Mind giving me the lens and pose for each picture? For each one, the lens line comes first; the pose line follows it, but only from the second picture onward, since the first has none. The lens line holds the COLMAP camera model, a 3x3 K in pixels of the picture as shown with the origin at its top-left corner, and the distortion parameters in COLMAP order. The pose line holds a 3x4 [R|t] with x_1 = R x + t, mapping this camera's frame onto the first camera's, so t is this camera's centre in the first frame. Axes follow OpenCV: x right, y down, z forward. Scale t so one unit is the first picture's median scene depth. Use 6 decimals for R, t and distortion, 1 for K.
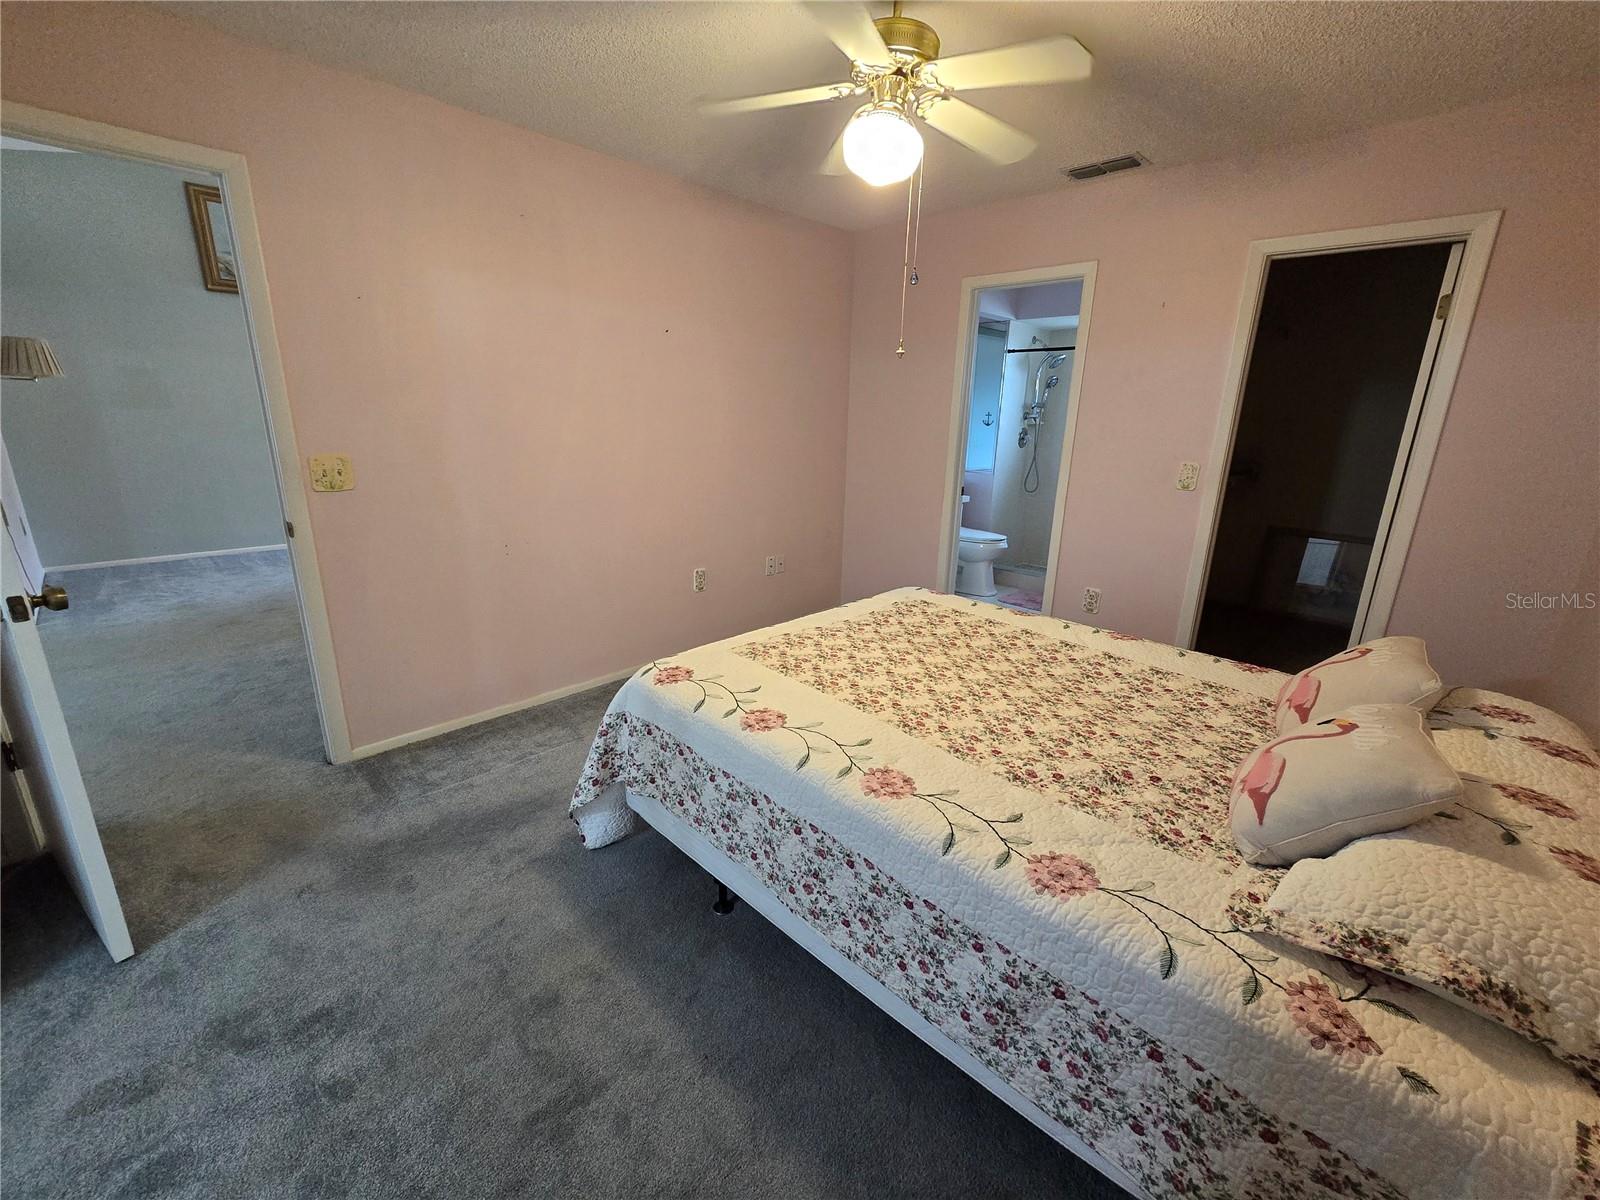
lens RADIAL K [[655.4, 0, 792.1], [0, 655.4, 596.3], [0, 0, 1]] dist [-0.004470, 0.000003]
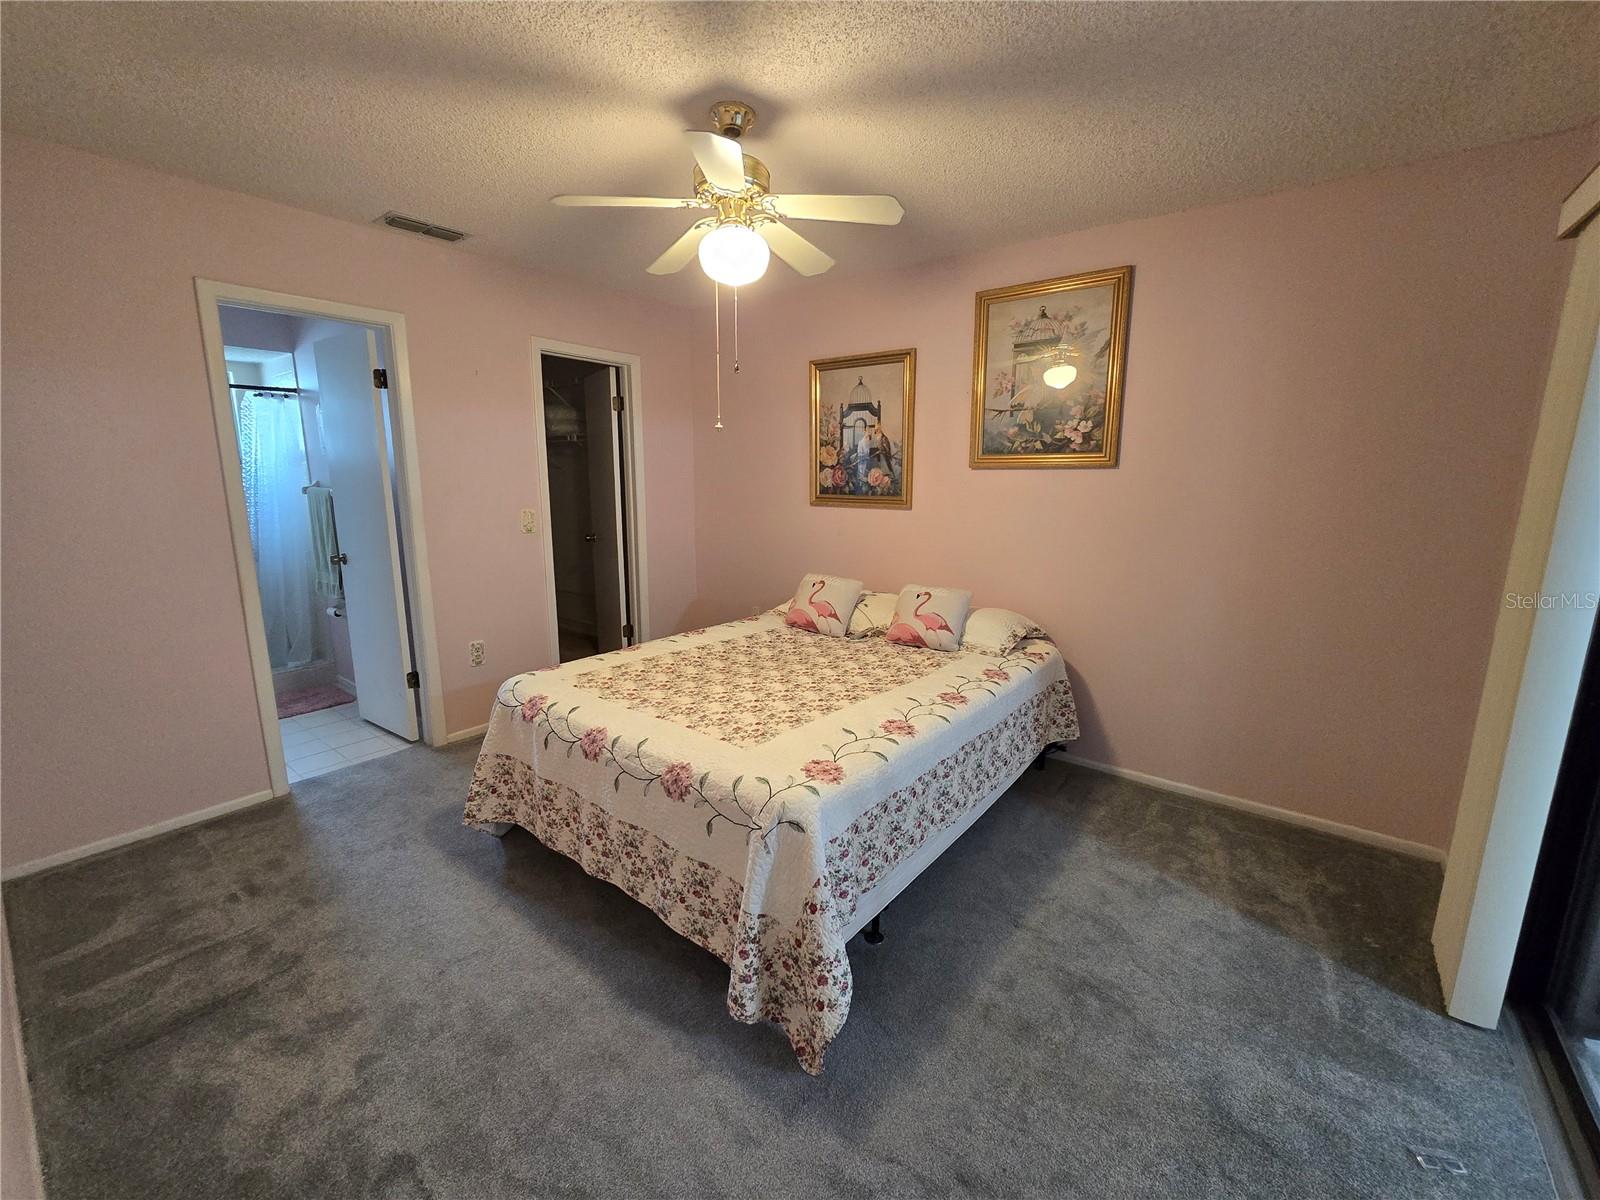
lens RADIAL K [[655.4, 0, 795.9], [0, 655.4, 596.6], [0, 0, 1]] dist [-0.004470, 0.000003]
pose [[-0.094901, -0.210850, 0.972901, -0.892140], [0.265579, 0.936528, 0.228873, -0.285988], [-0.959407, 0.280103, -0.032881, 0.881734]]
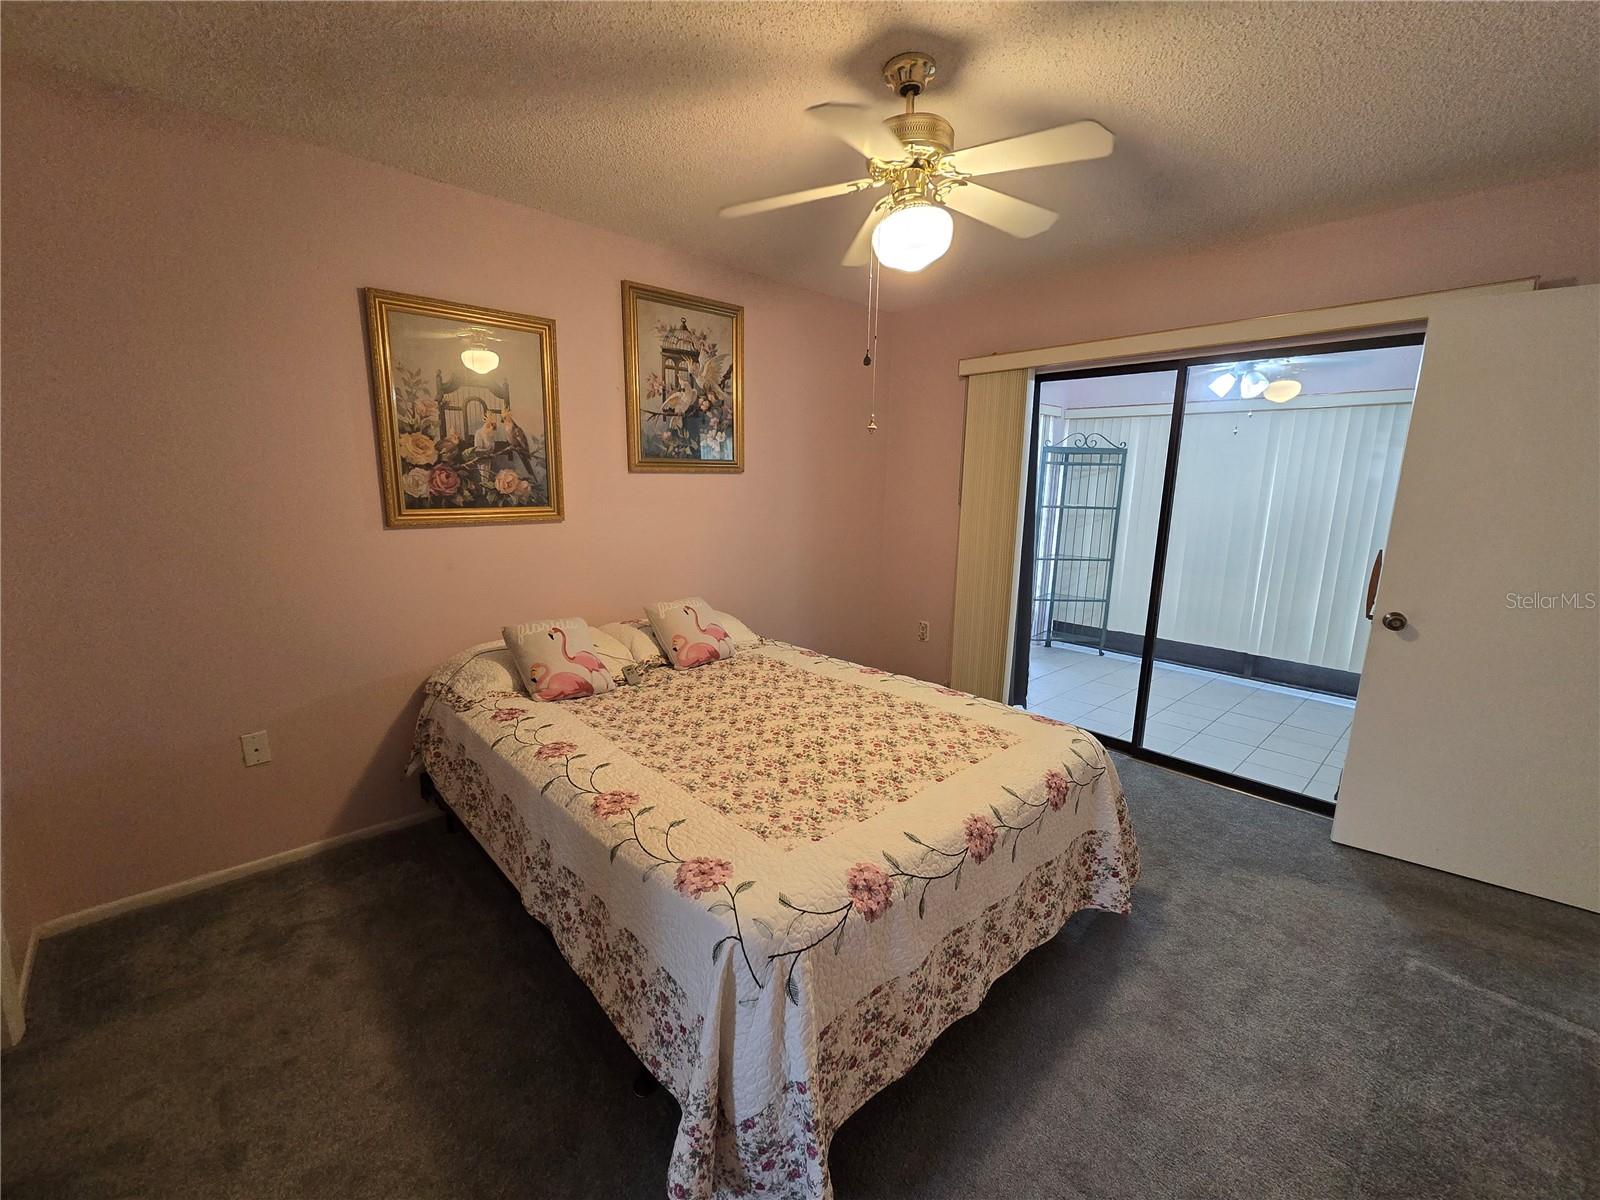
lens RADIAL K [[655.4, 0, 799.4], [0, 655.4, 602.7], [0, 0, 1]] dist [-0.004470, 0.000003]
pose [[-0.997272, -0.049953, 0.054342, 0.169347], [-0.020263, 0.893201, 0.449200, -0.499627], [-0.070977, 0.446874, -0.891777, 1.721491]]
